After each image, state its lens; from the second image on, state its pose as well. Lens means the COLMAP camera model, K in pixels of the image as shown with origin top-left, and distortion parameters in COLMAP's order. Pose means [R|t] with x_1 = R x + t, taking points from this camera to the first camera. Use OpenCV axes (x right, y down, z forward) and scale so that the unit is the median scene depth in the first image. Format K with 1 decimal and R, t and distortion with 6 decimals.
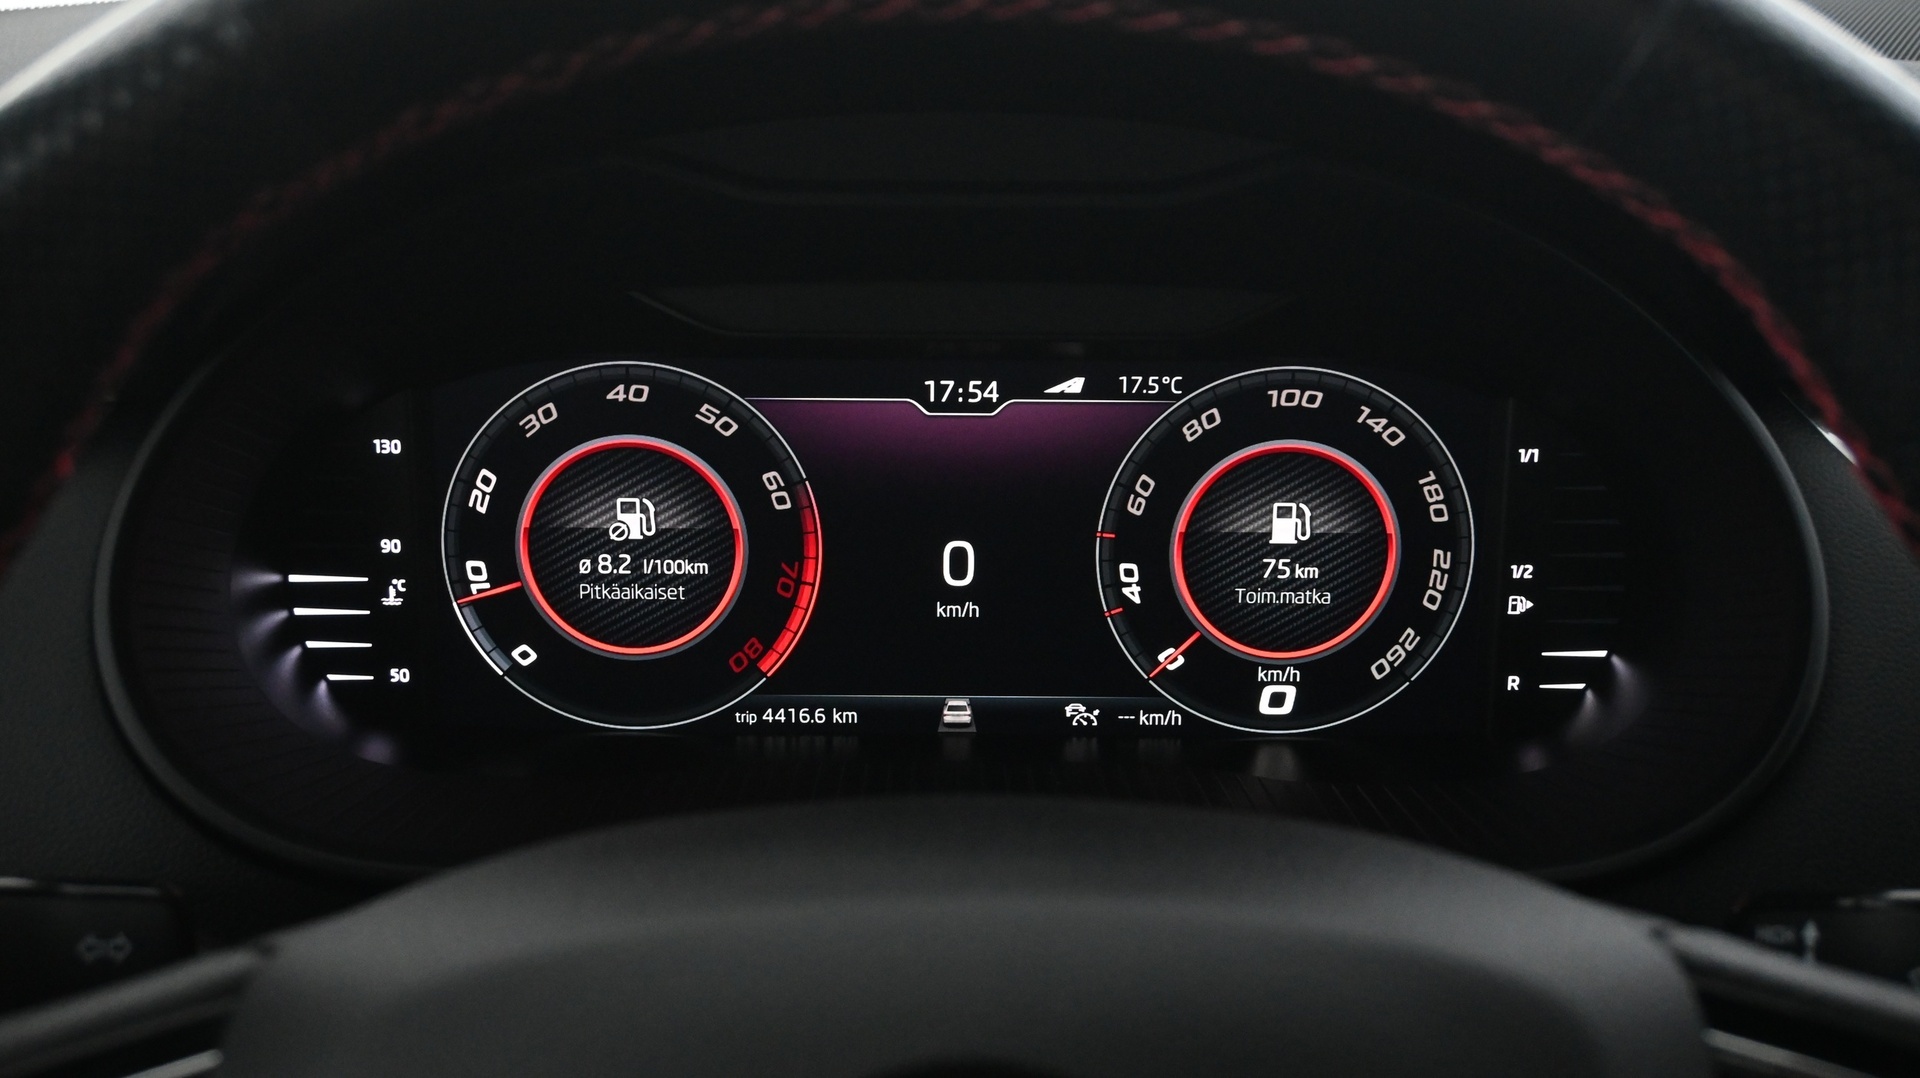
lens RADIAL K [[2239.4, 0, 964.5], [0, 2239.4, 541.9], [0, 0, 1]] dist [-0.010884, 0.000000]
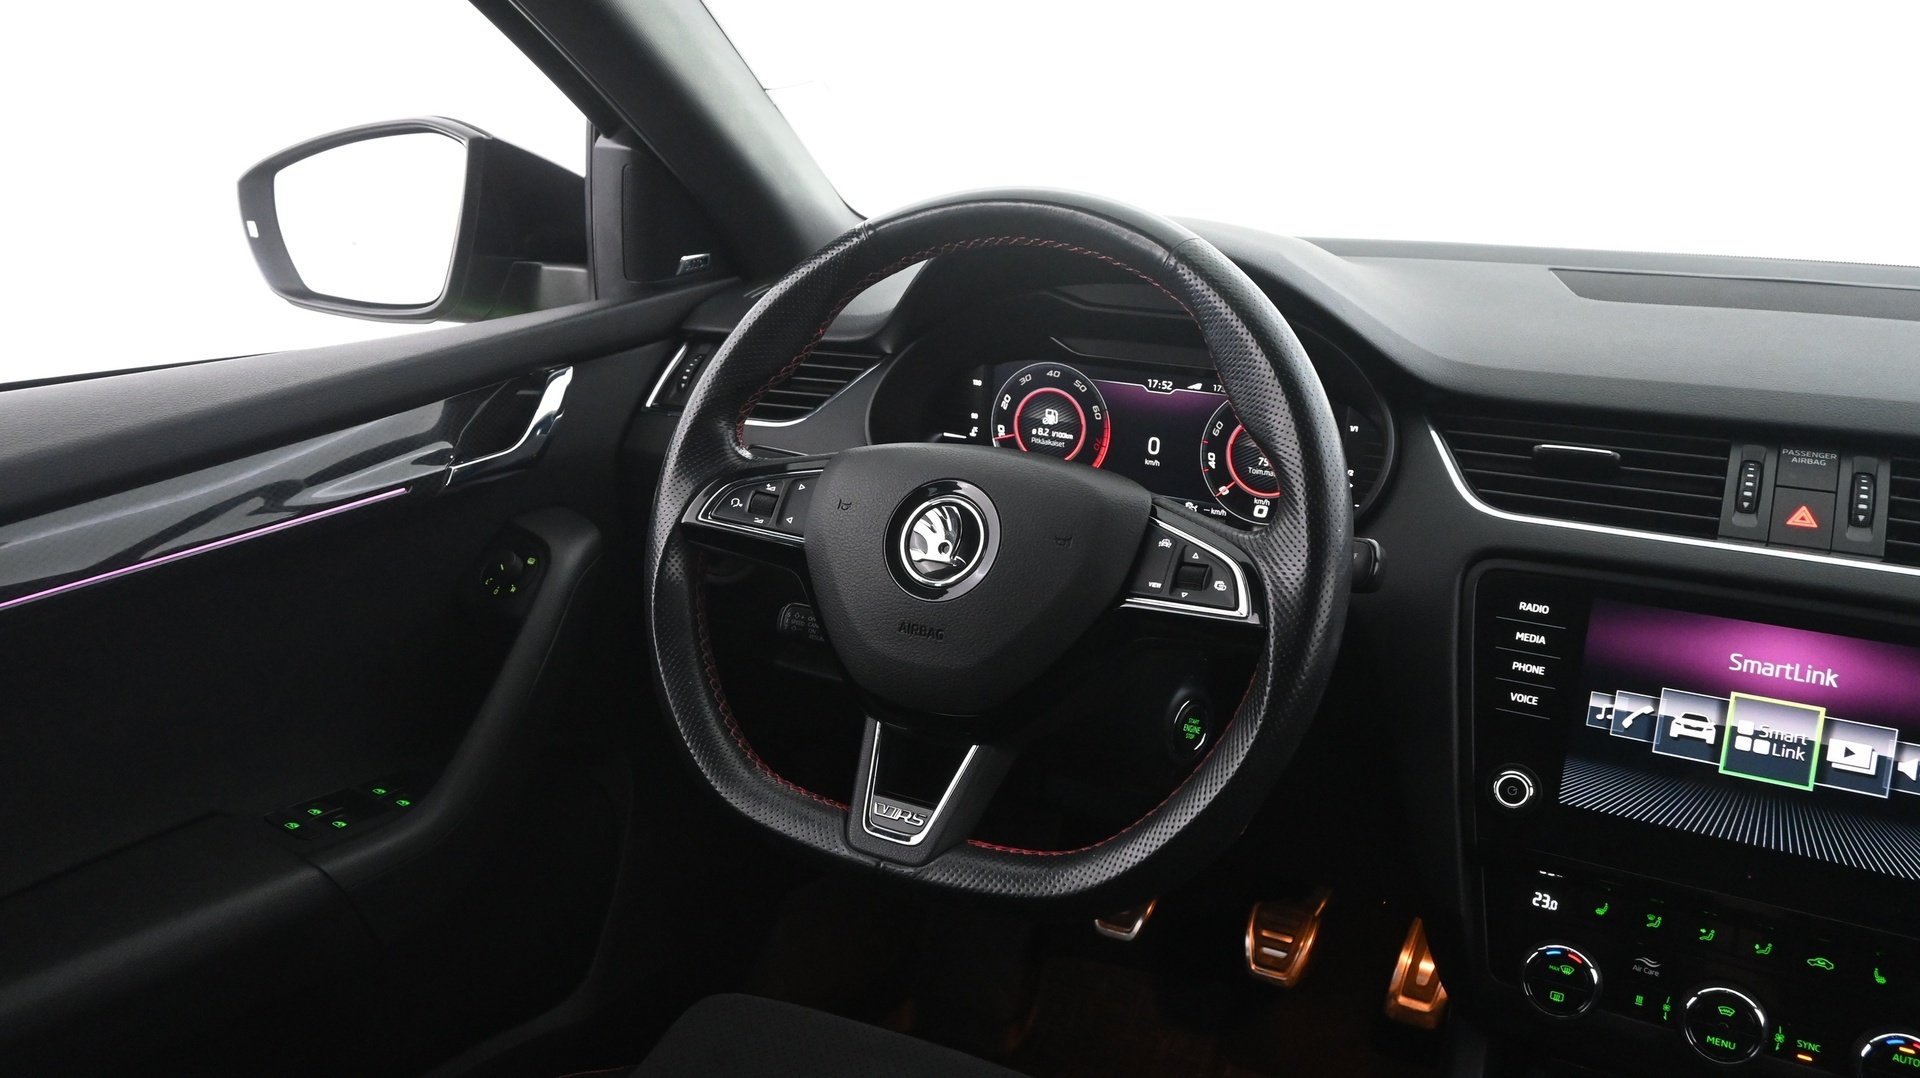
lens RADIAL K [[1438.4, 0, 960.3], [0, 1438.4, 534.3], [0, 0, 1]] dist [-0.013195, 0.011733]
pose [[0.880054, 0.146285, -0.451780, 0.620995], [-0.164806, 0.986325, -0.001669, 0.163812], [0.445358, 0.075925, 0.892128, -0.724033]]
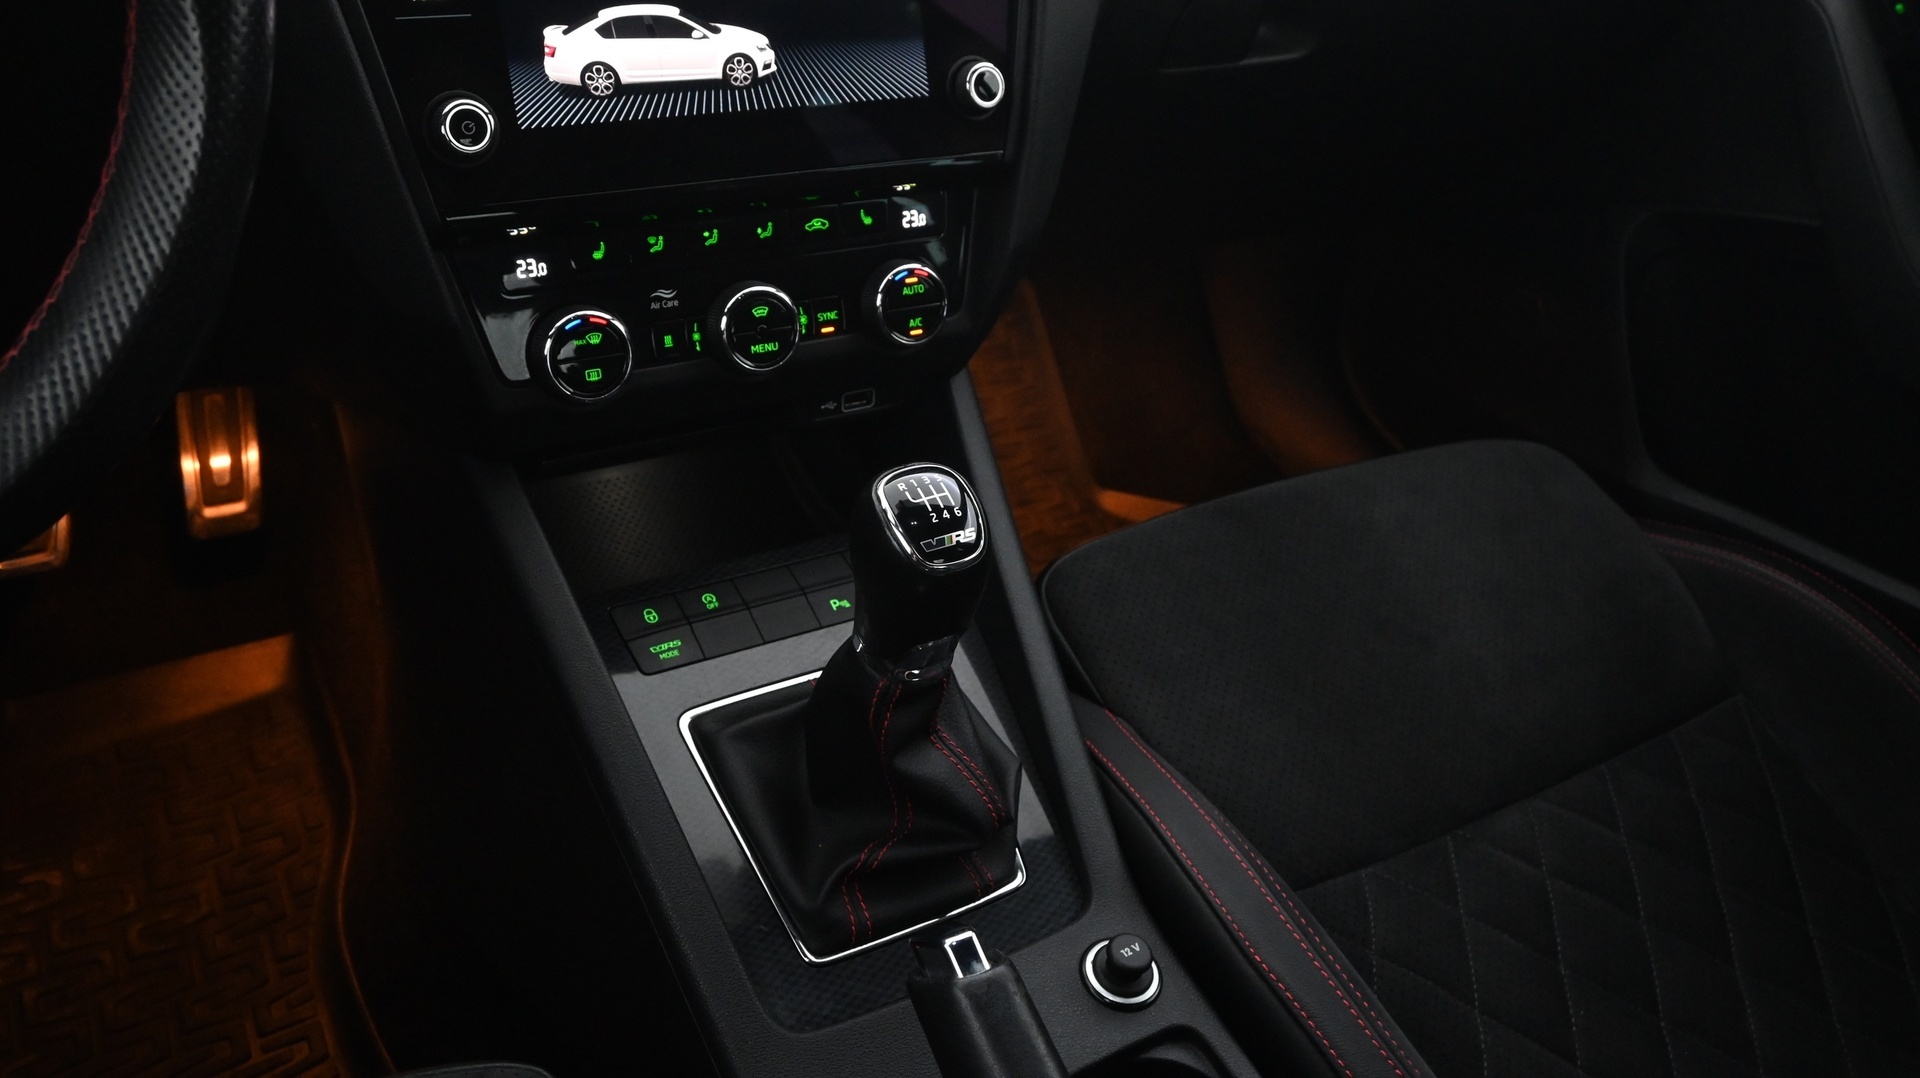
lens RADIAL K [[1438.4, 0, 960.1], [0, 1438.4, 529.5], [0, 0, 1]] dist [-0.013195, 0.011733]
pose [[0.855738, -0.212810, 0.471618, 0.266305], [0.061574, 0.946908, 0.315553, 0.289596], [-0.513732, -0.240991, 0.823409, -0.274282]]
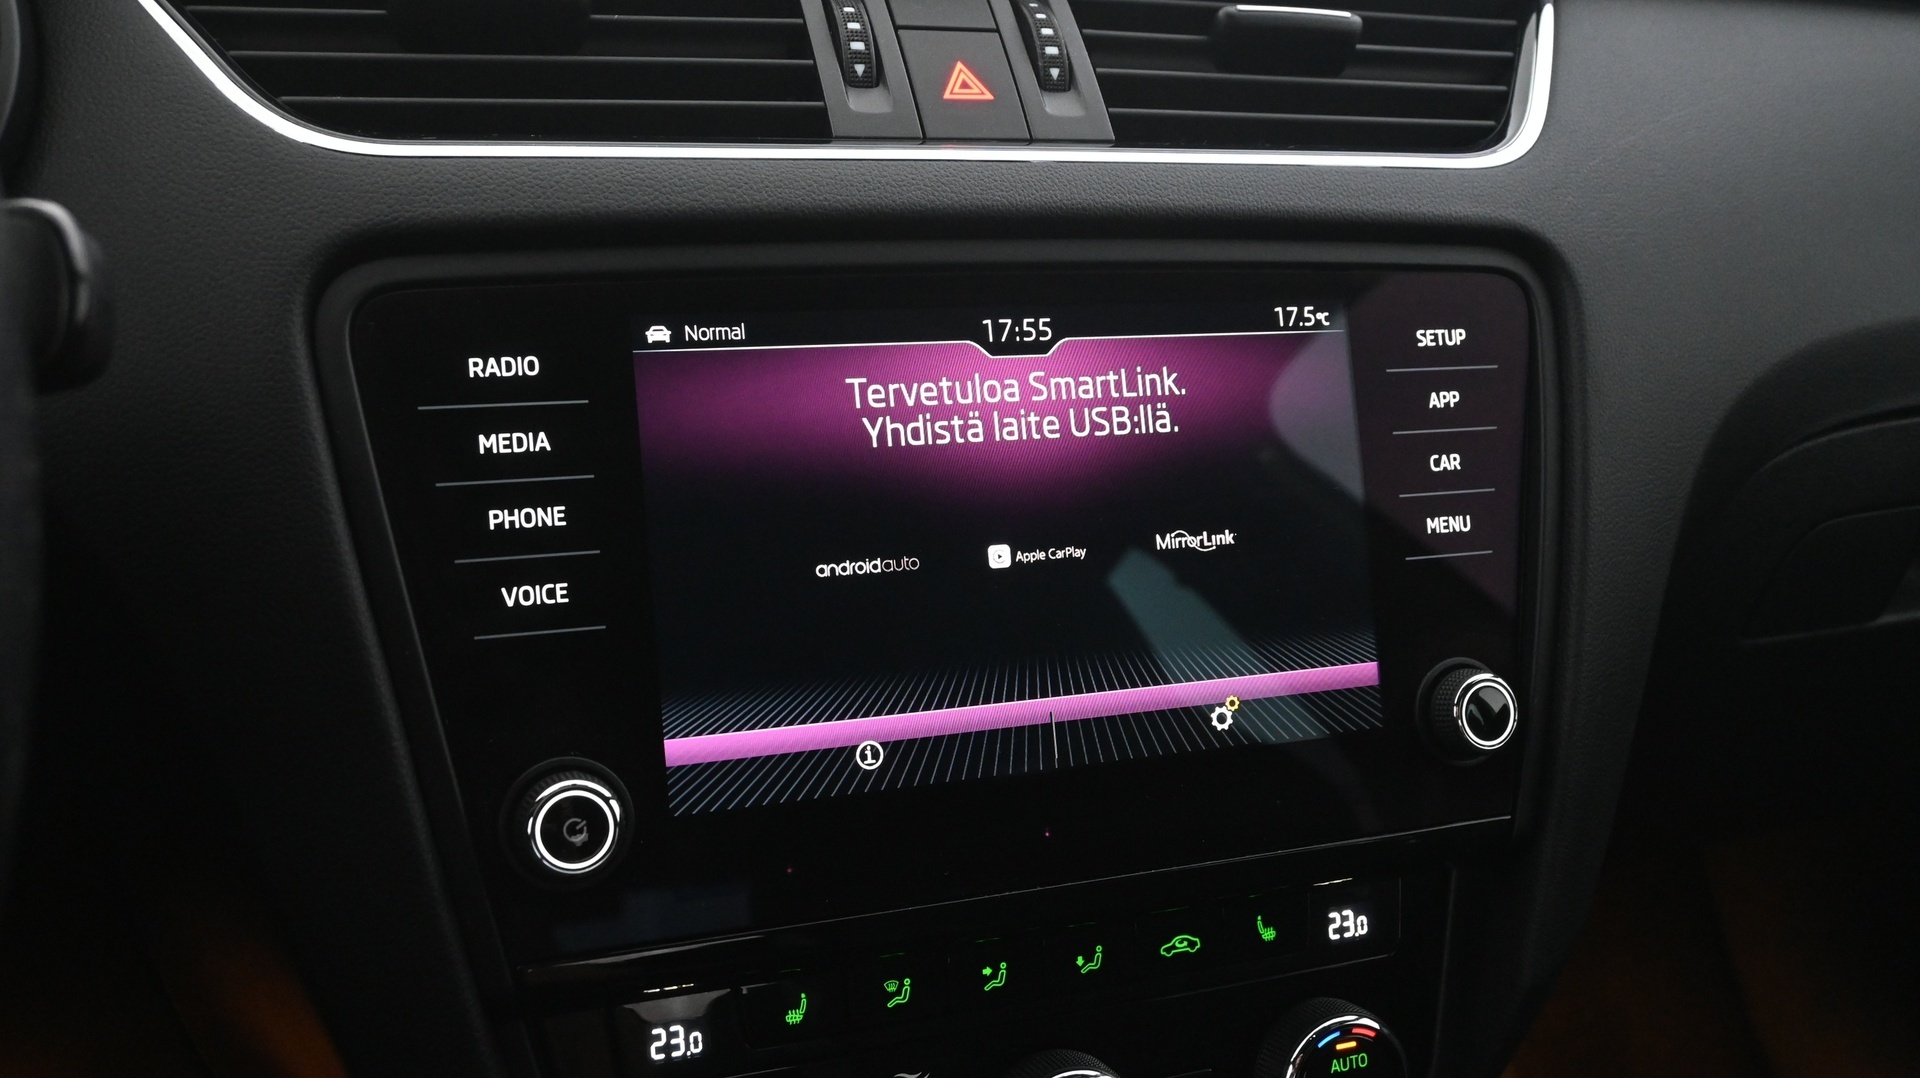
lens RADIAL K [[1683.3, 0, 962.3], [0, 1683.3, 533.4], [0, 0, 1]] dist [-0.013456, -0.013939]
pose [[0.936225, -0.067814, 0.344795, 0.425106], [0.057385, 0.997535, 0.040376, 0.188776], [-0.346683, -0.018015, 0.937809, 0.126252]]
